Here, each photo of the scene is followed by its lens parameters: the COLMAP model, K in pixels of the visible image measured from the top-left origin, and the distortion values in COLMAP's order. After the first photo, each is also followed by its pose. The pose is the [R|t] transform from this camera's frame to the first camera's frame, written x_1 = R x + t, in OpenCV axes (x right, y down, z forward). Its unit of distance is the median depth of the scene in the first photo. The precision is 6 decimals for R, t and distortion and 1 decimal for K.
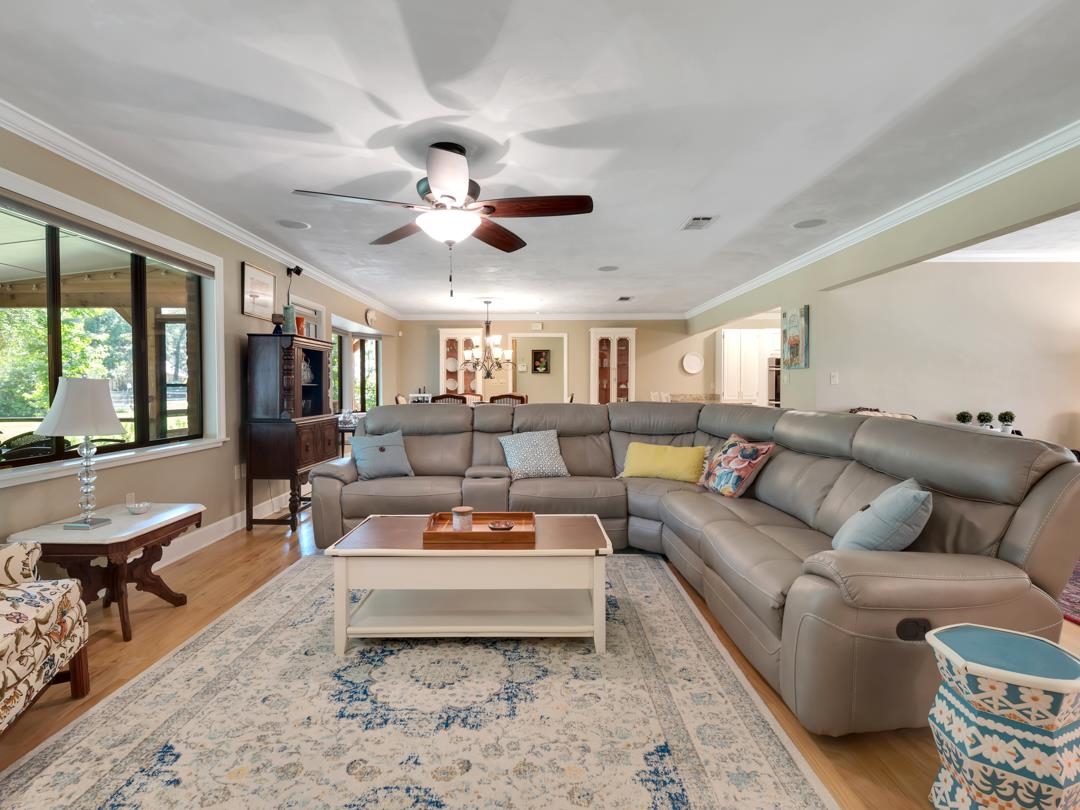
lens RADIAL K [[526.9, 0, 537.9], [0, 526.9, 396.7], [0, 0, 1]] dist [-0.003275, -0.001764]
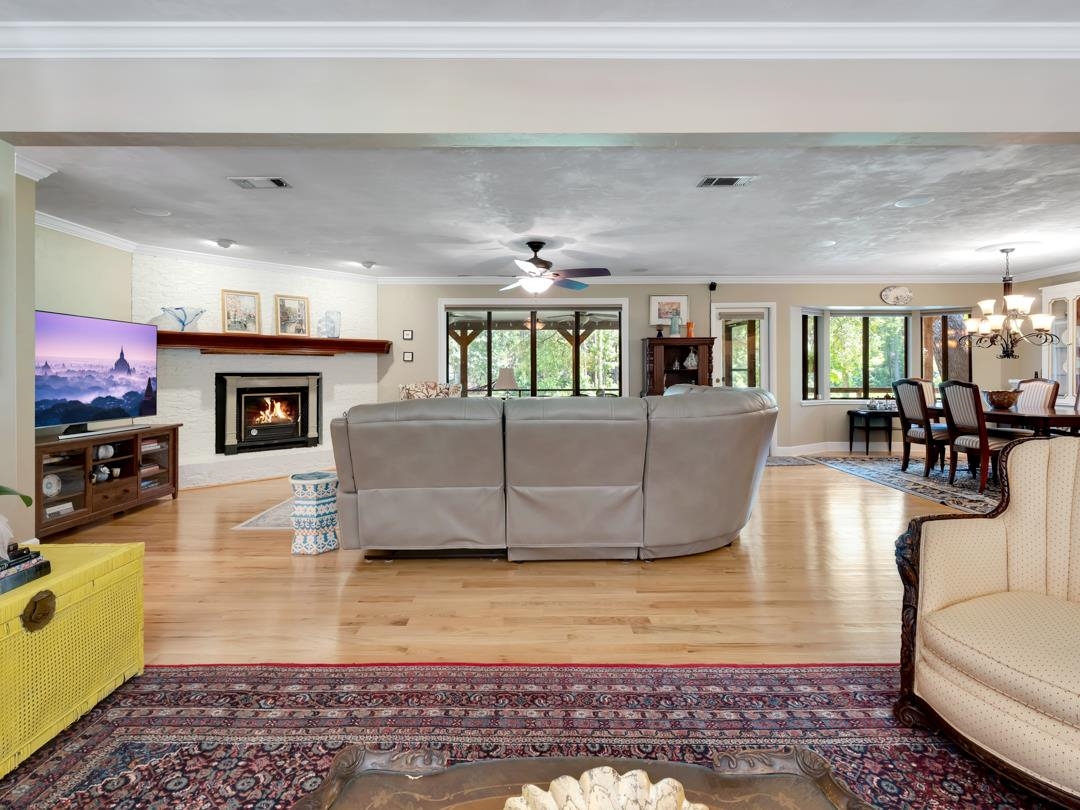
lens RADIAL K [[533.5, 0, 536.6], [0, 533.5, 375.2], [0, 0, 1]] dist [0.010530, -0.012667]
pose [[0.003622, 0.006800, -0.999970, 1.340352], [-0.013884, 0.999881, 0.006749, -0.015398], [0.999897, 0.013859, 0.003716, 0.786306]]
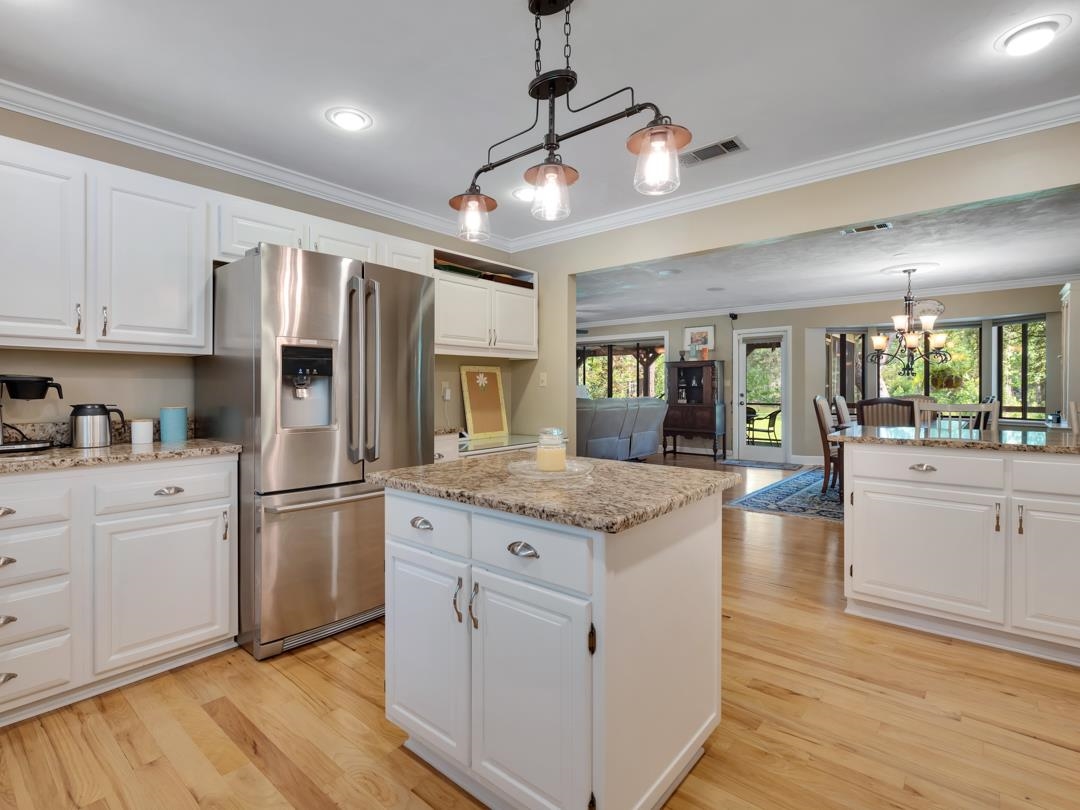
lens RADIAL K [[529.9, 0, 535.3], [0, 529.9, 386.6], [0, 0, 1]] dist [0.002662, -0.000236]
pose [[-0.648099, 0.003287, -0.761549, 1.728403], [-0.007992, 0.999906, 0.011117, -0.048630], [0.761514, 0.013291, -0.648012, 2.331158]]
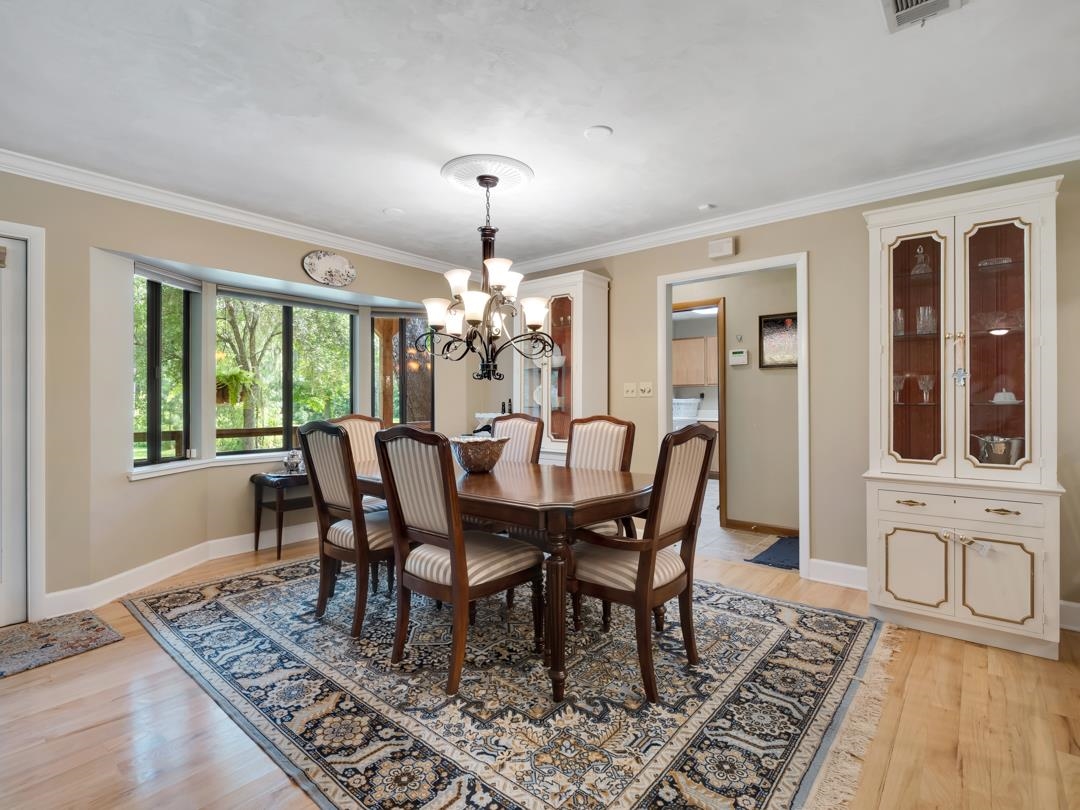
lens RADIAL K [[540.0, 0, 536.2], [0, 540.0, 399.8], [0, 0, 1]] dist [-0.004607, -0.000794]
pose [[0.766579, -0.000018, -0.642149, 0.397175], [-0.010589, 0.999864, -0.012669, -0.031014], [0.642062, 0.016511, 0.766475, 1.557903]]
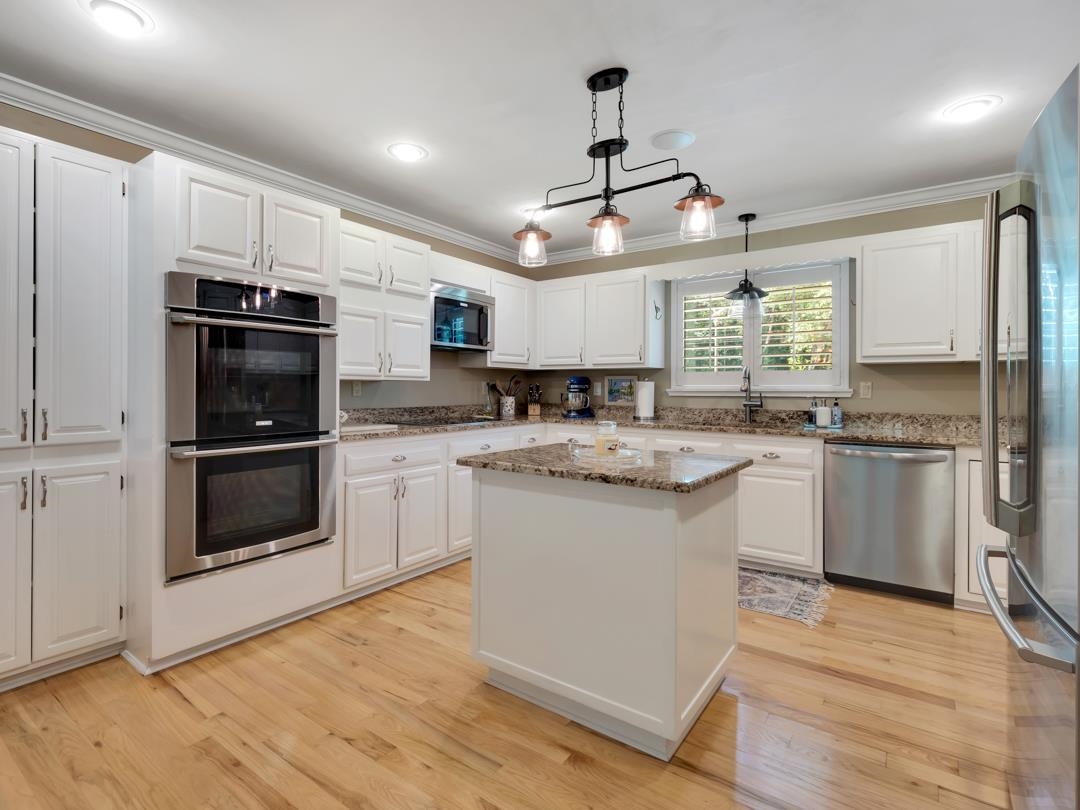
lens RADIAL K [[529.9, 0, 535.3], [0, 529.9, 386.6], [0, 0, 1]] dist [0.002662, -0.000236]
pose [[0.581539, 0.008737, 0.813472, 0.822945], [0.007381, 0.999845, -0.016015, -0.037592], [-0.813485, 0.015318, 0.581384, 1.750489]]
